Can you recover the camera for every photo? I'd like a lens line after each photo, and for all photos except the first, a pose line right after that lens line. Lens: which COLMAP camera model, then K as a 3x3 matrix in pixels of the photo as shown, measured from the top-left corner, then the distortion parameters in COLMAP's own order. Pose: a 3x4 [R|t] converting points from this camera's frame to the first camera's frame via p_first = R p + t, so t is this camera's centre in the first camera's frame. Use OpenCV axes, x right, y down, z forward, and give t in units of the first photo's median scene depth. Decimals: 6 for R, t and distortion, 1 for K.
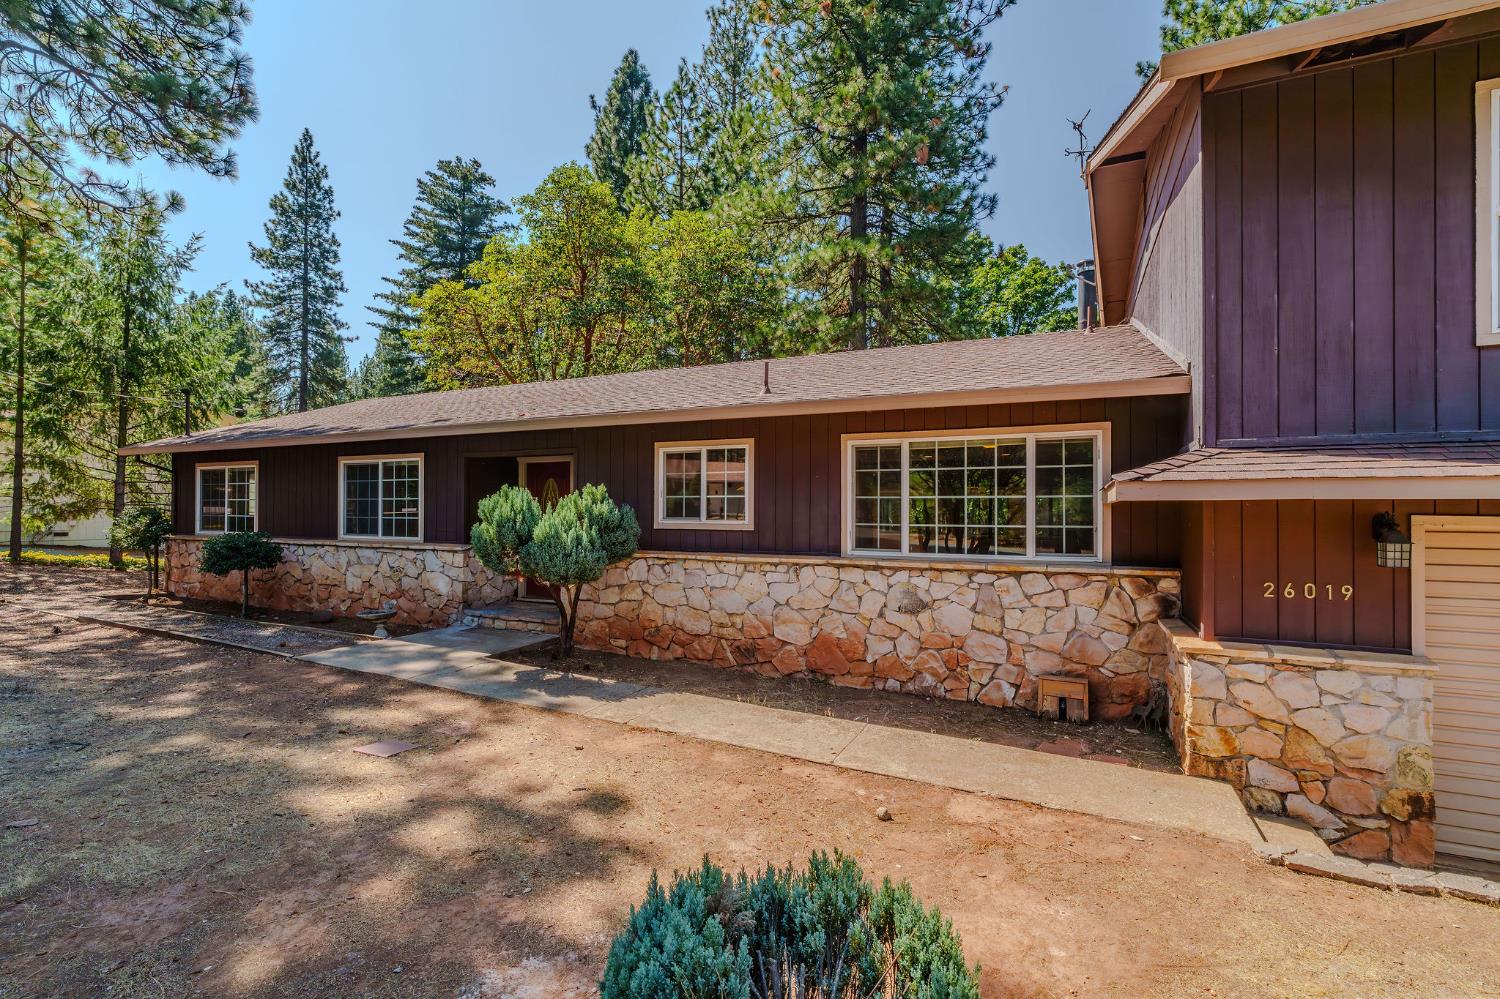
lens RADIAL K [[688.8, 0, 747.7], [0, 688.8, 487.8], [0, 0, 1]] dist [-0.002756, -0.000724]
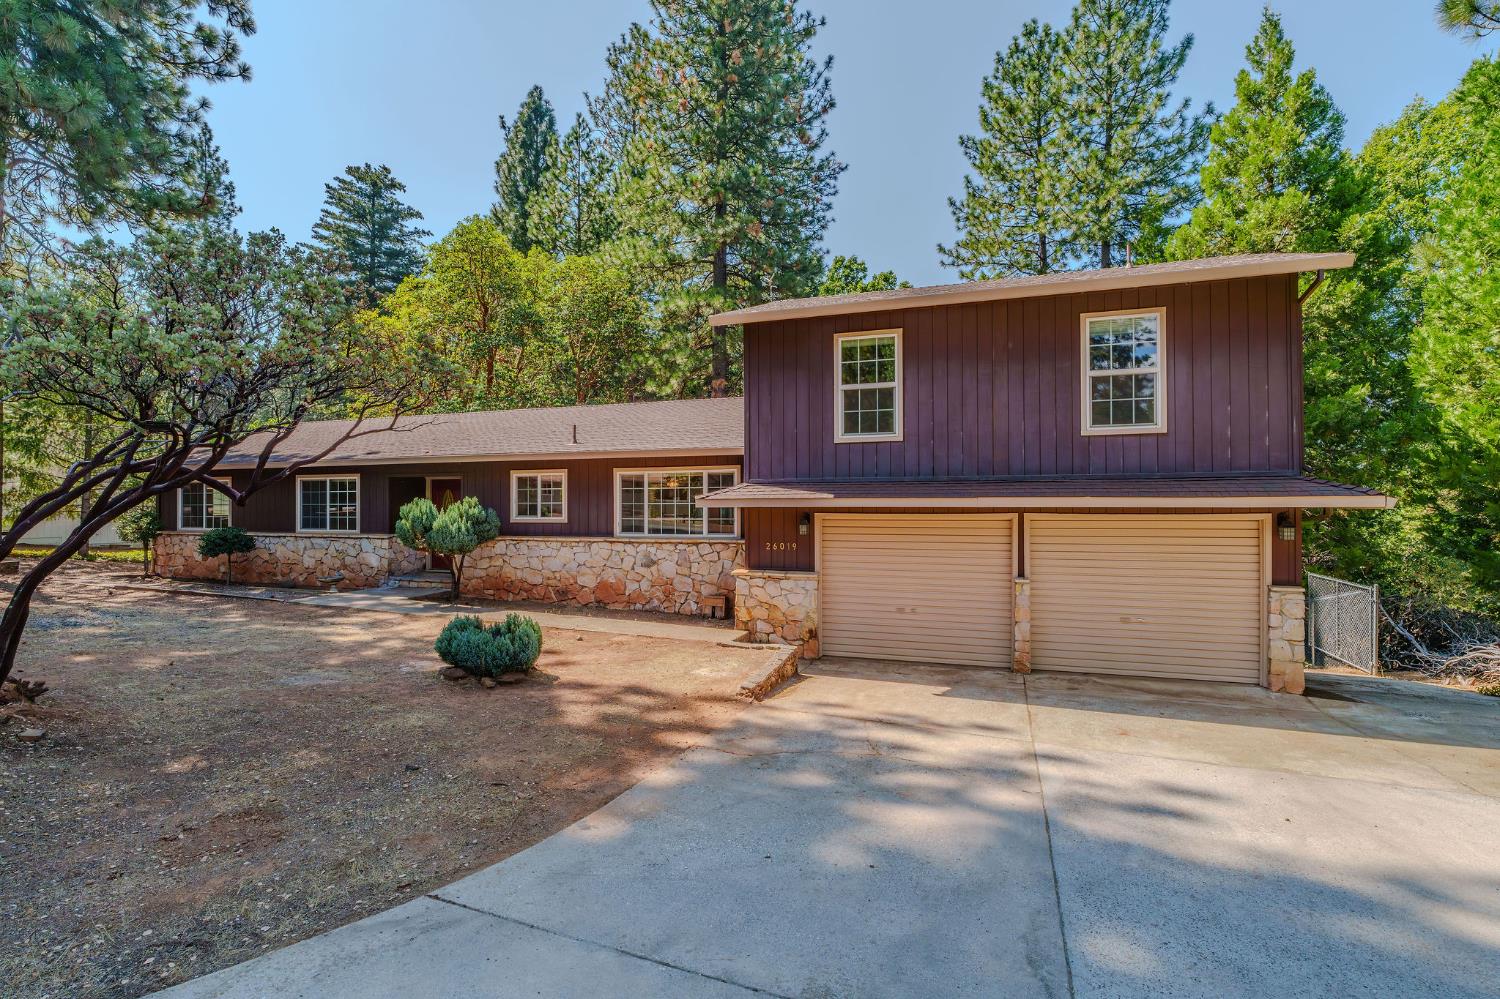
lens RADIAL K [[688.8, 0, 747.7], [0, 688.8, 487.8], [0, 0, 1]] dist [-0.002756, -0.000724]
pose [[0.994161, -0.003571, 0.107848, 0.223666], [0.002802, 0.999970, 0.007283, -0.030584], [-0.107871, -0.006938, 0.994141, -0.625268]]
